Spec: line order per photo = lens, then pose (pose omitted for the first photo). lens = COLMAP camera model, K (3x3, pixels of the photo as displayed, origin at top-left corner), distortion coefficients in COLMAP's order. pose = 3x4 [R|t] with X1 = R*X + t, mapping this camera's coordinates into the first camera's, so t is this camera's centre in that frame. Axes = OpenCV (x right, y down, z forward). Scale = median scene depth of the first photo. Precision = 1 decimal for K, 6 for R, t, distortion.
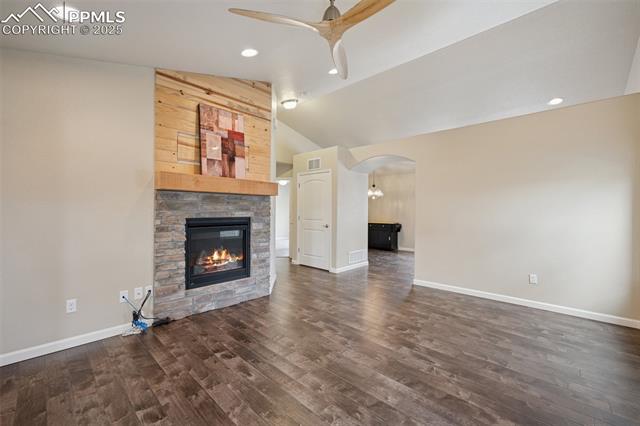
lens RADIAL K [[263.9, 0, 317.4], [0, 263.9, 211.7], [0, 0, 1]] dist [-0.000561, -0.000017]
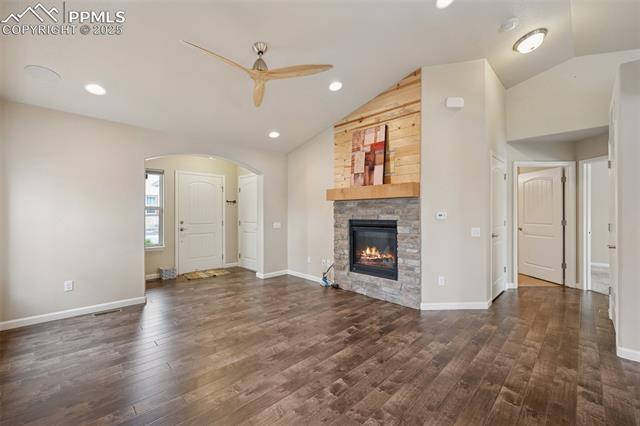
lens RADIAL K [[263.9, 0, 317.4], [0, 263.9, 211.7], [0, 0, 1]] dist [-0.000561, -0.000017]
pose [[-0.032806, -0.012365, -0.999385, 0.835996], [-0.004658, 0.999914, -0.012219, 0.001829], [0.999451, 0.004255, -0.032861, 0.816767]]
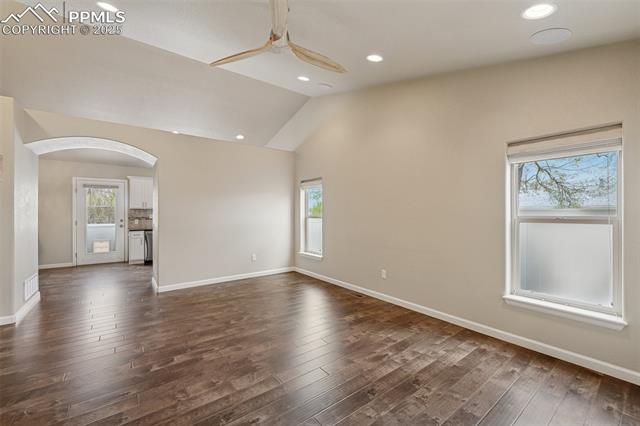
lens RADIAL K [[265.4, 0, 320.0], [0, 265.4, 213.0], [0, 0, 1]] dist [0.000012, 0.000024]
pose [[0.158497, -0.009081, 0.987318, -0.609262], [0.003762, 0.999956, 0.008593, -0.007918], [-0.987352, 0.002352, 0.158524, 0.410090]]
